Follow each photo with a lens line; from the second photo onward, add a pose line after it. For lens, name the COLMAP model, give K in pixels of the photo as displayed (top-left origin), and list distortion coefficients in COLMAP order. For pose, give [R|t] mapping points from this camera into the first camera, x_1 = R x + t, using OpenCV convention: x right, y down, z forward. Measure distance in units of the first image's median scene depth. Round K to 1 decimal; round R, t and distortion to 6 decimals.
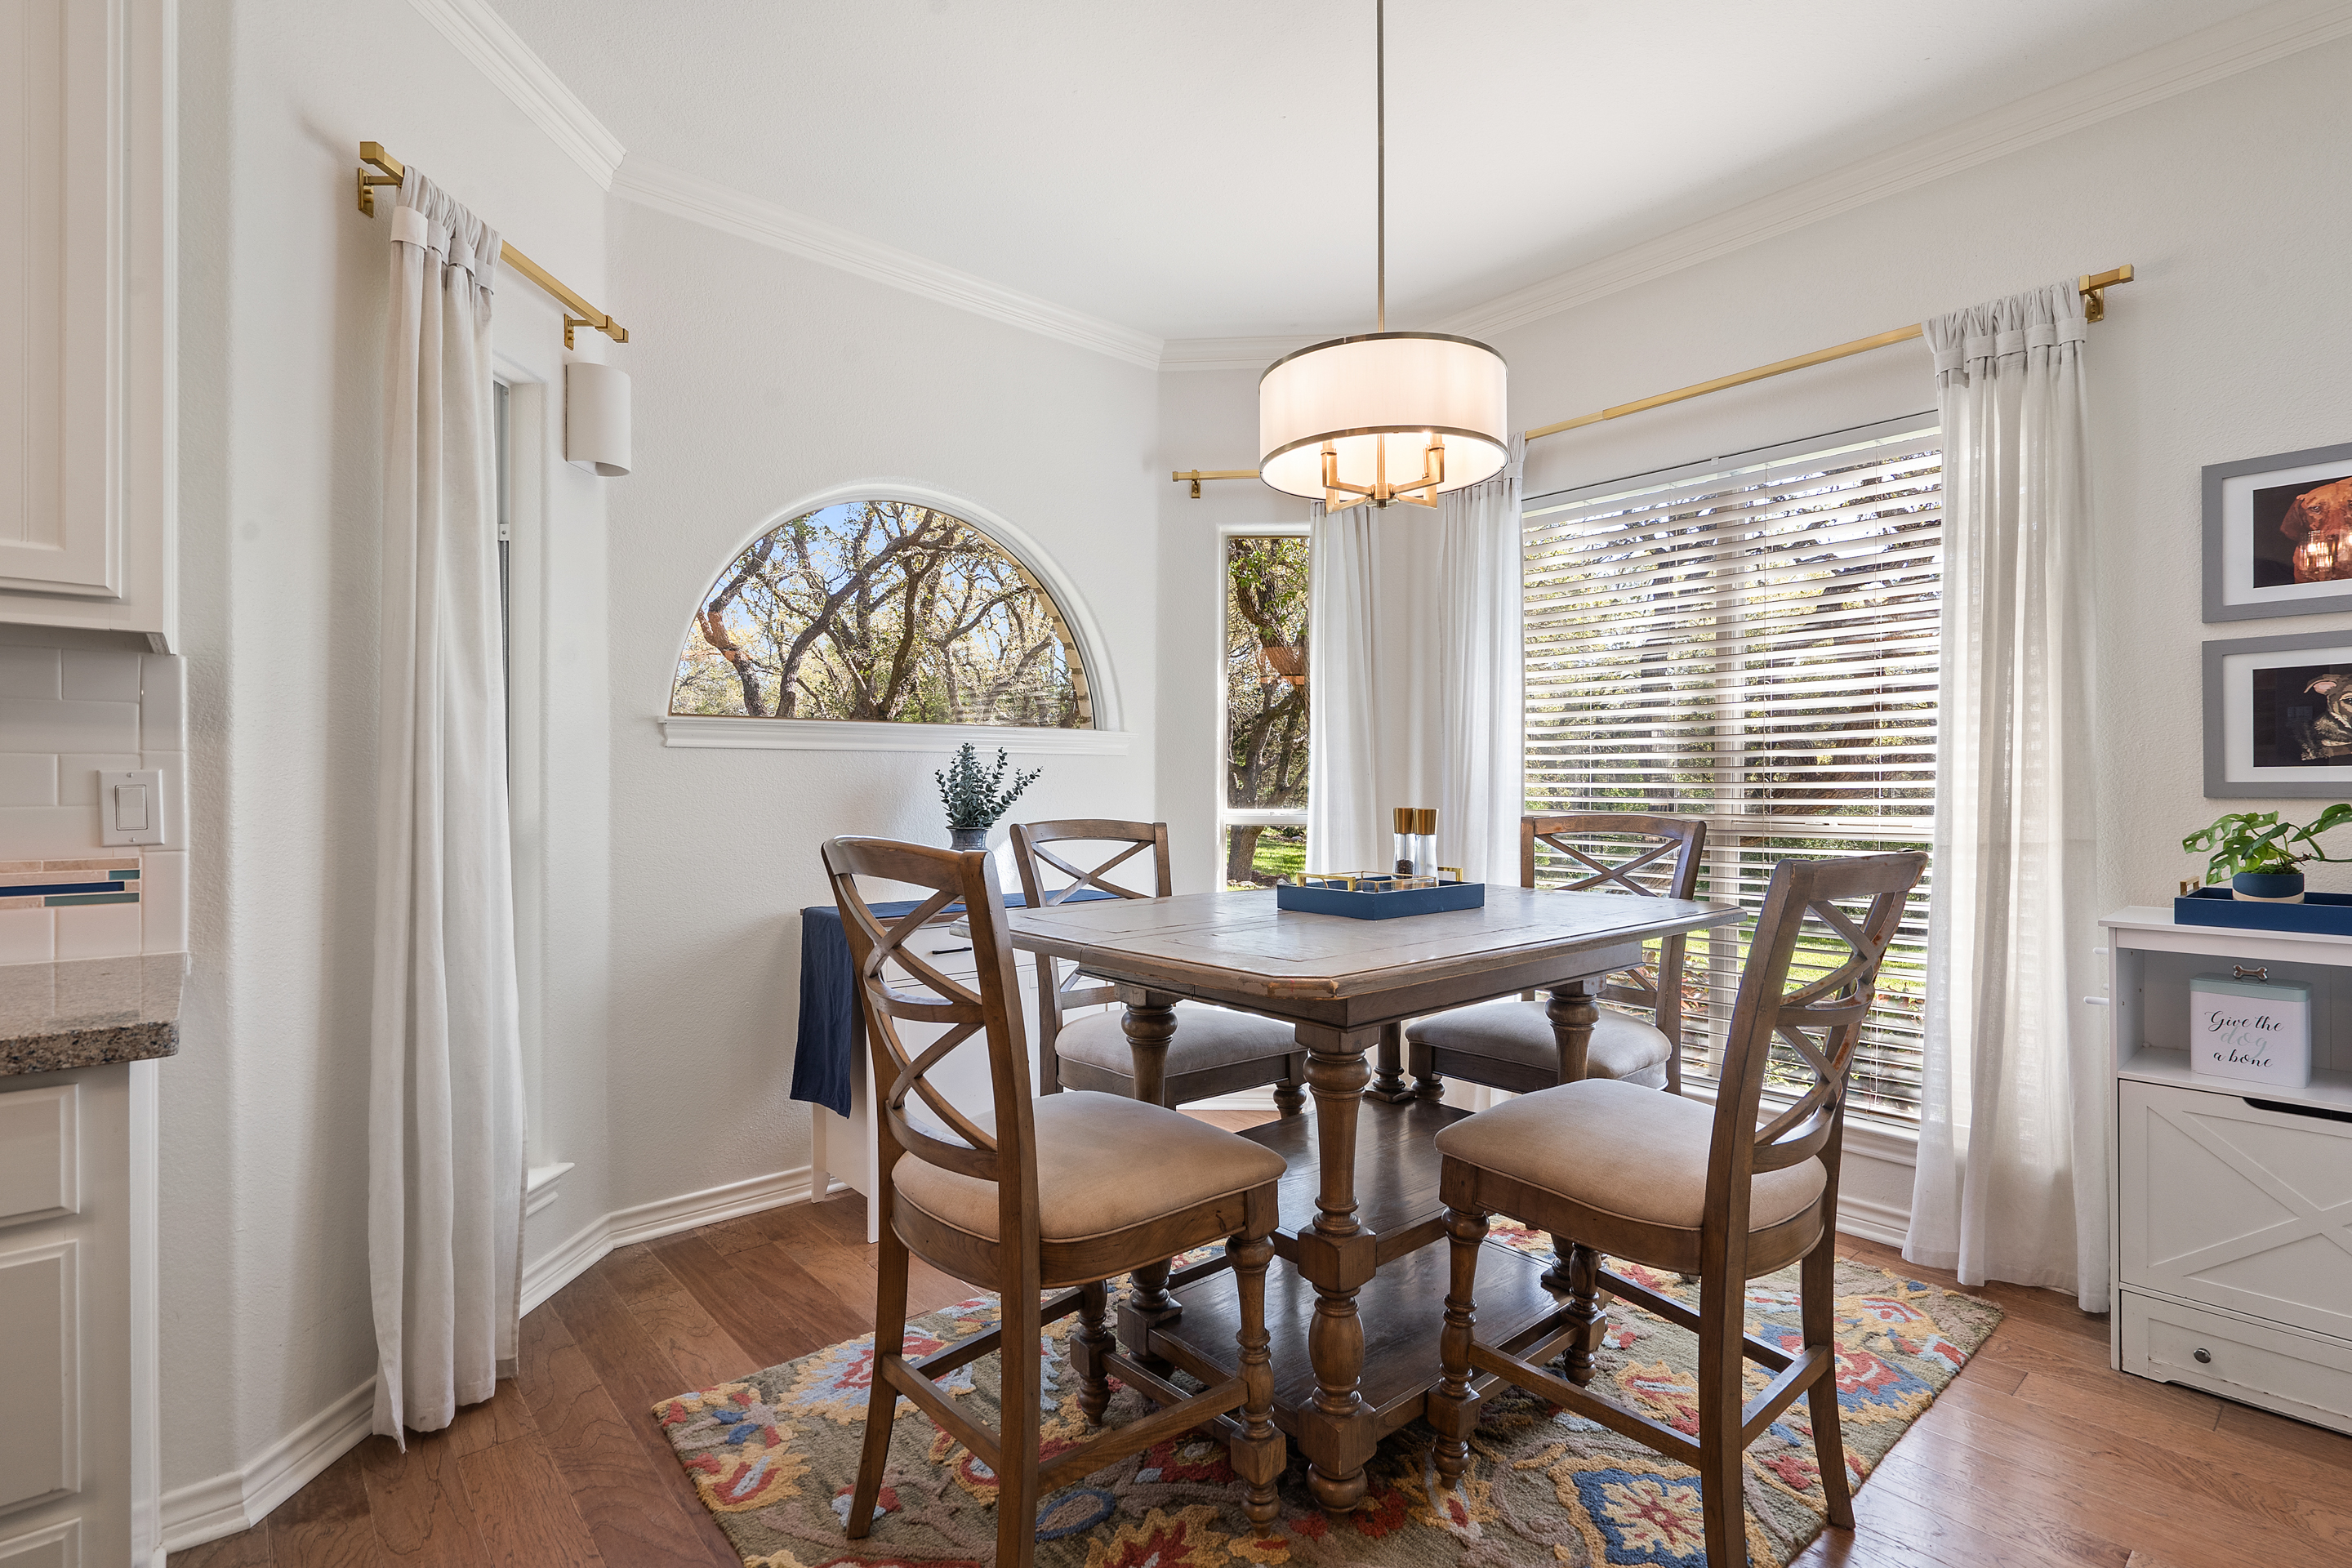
lens RADIAL K [[1072.3, 0, 1187.3], [0, 1072.3, 786.9], [0, 0, 1]] dist [-0.003636, 0.001857]
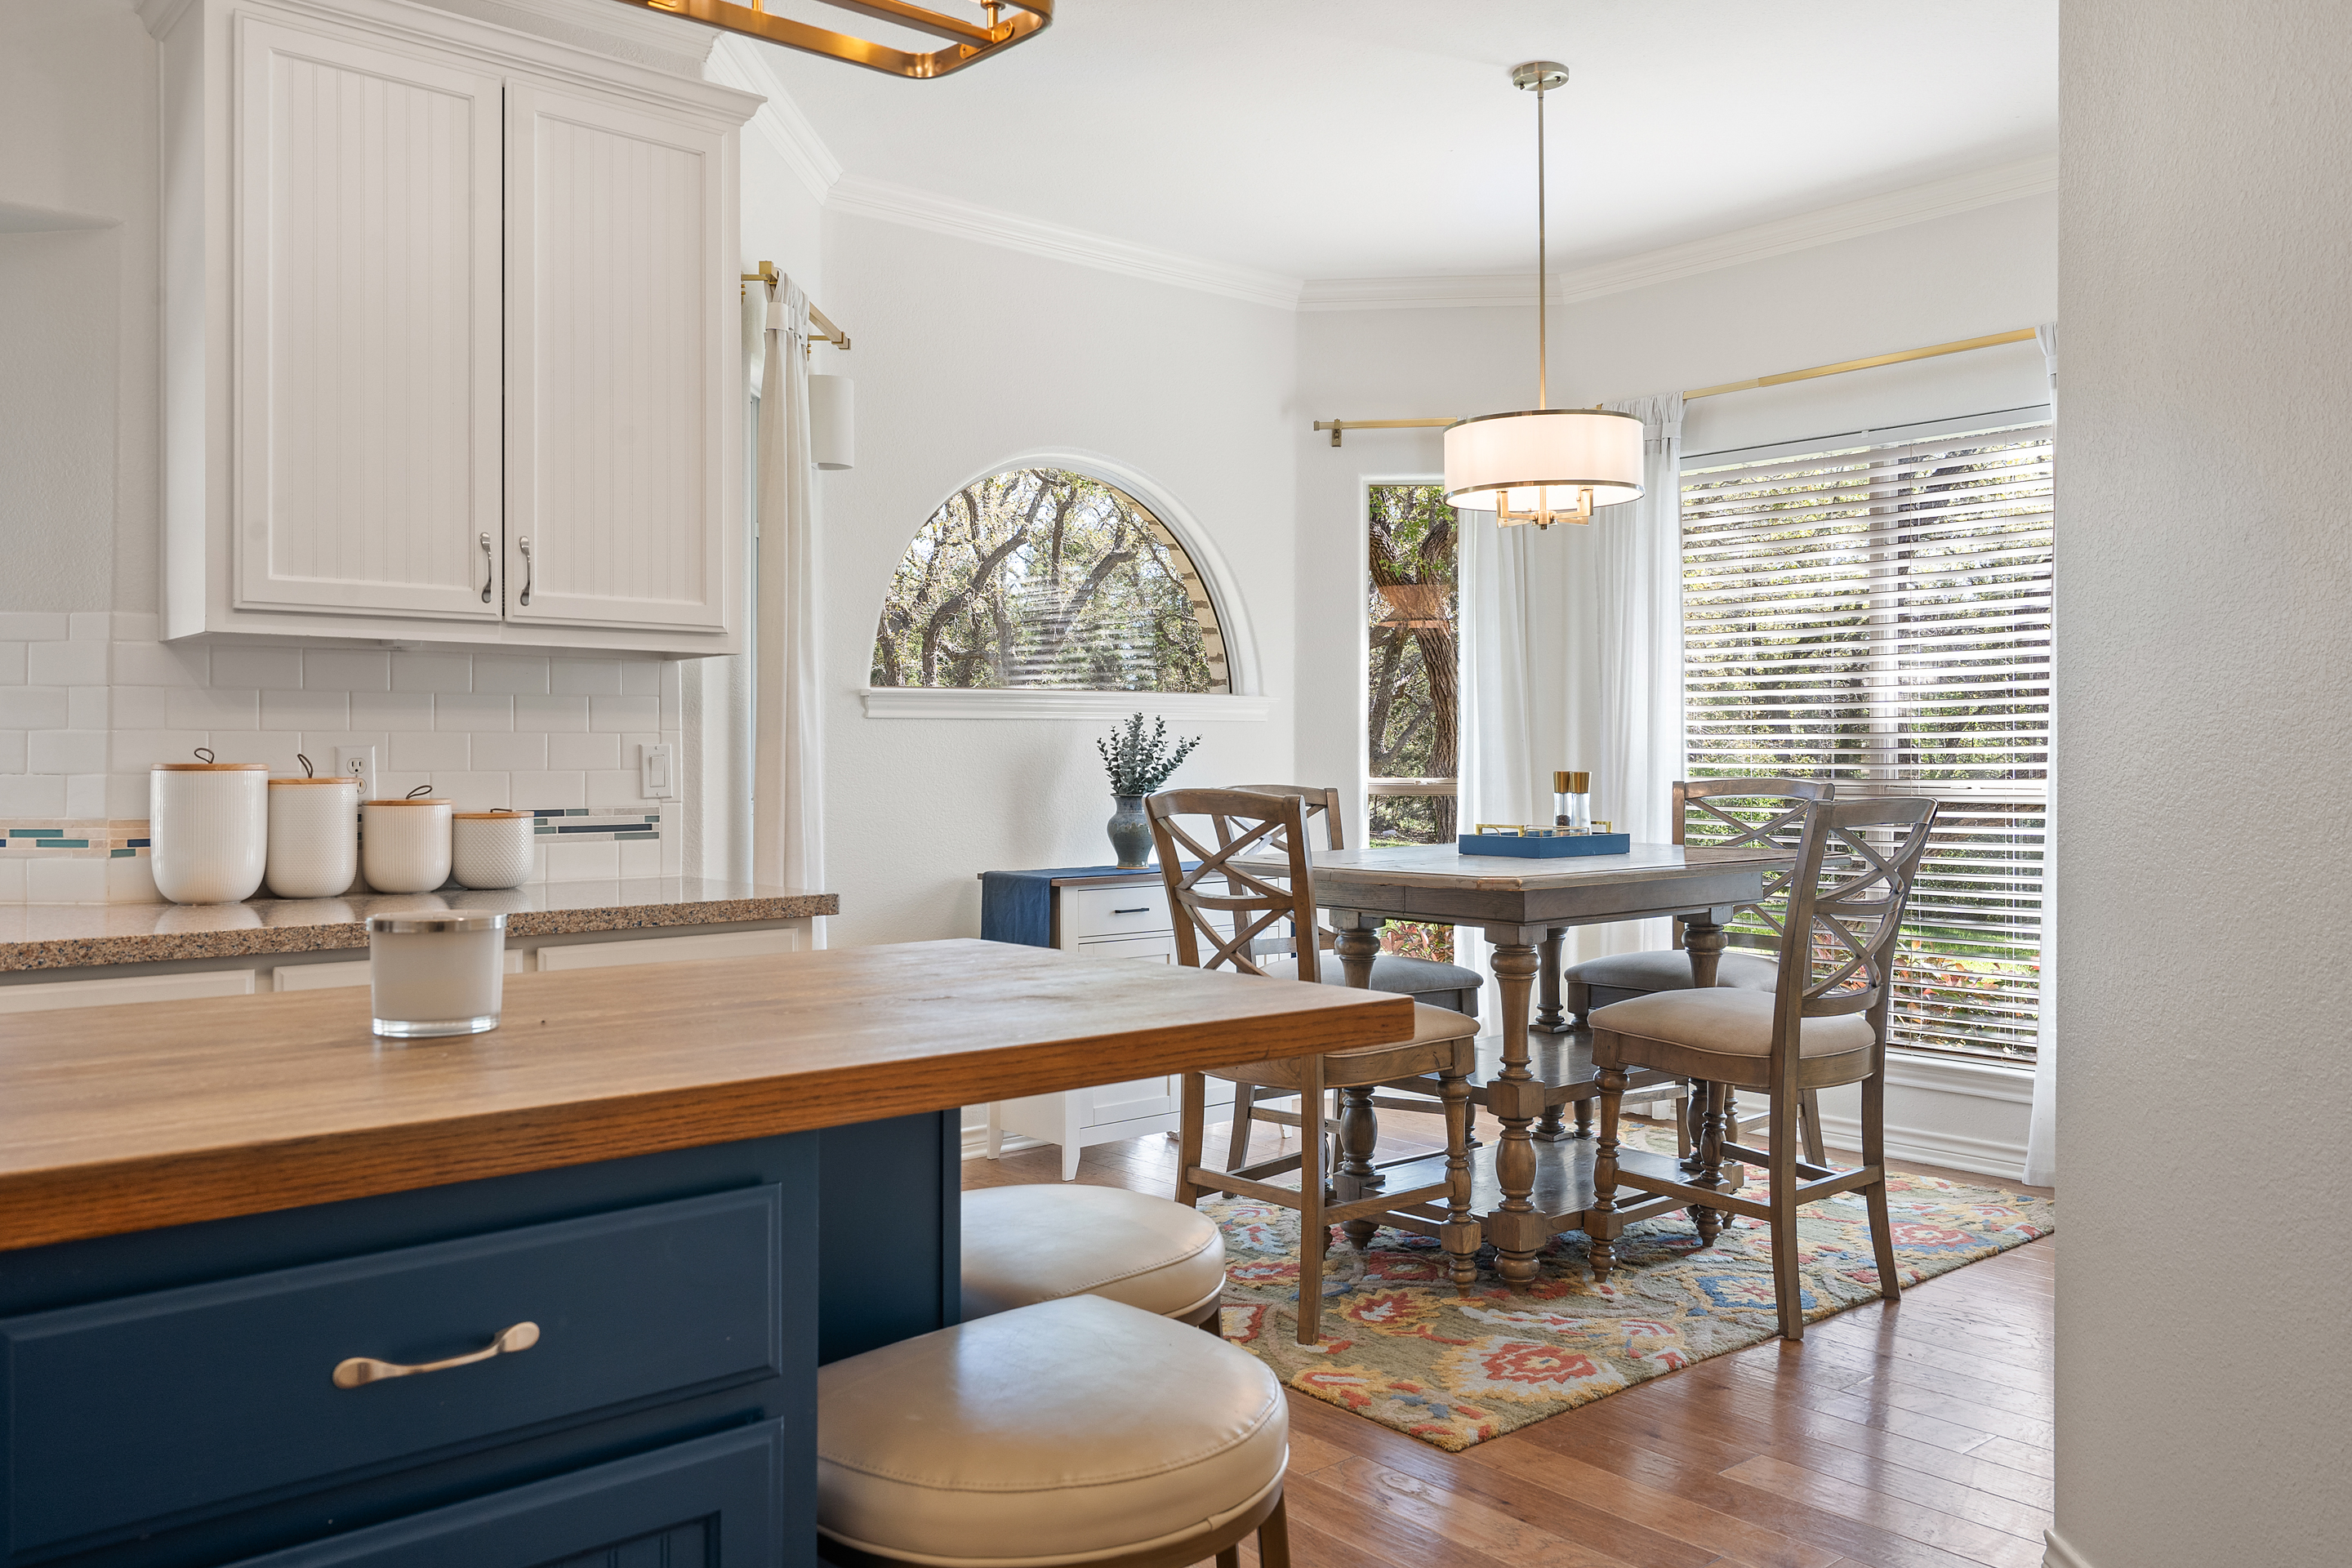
lens RADIAL K [[1775.2, 0, 1192.0], [0, 1775.2, 731.6], [0, 0, 1]] dist [0.019987, 0.000286]
pose [[0.999991, -0.003197, -0.002729, -0.203721], [0.003161, 0.999909, -0.013142, 0.000230], [0.002771, 0.013134, 0.999910, -0.975009]]
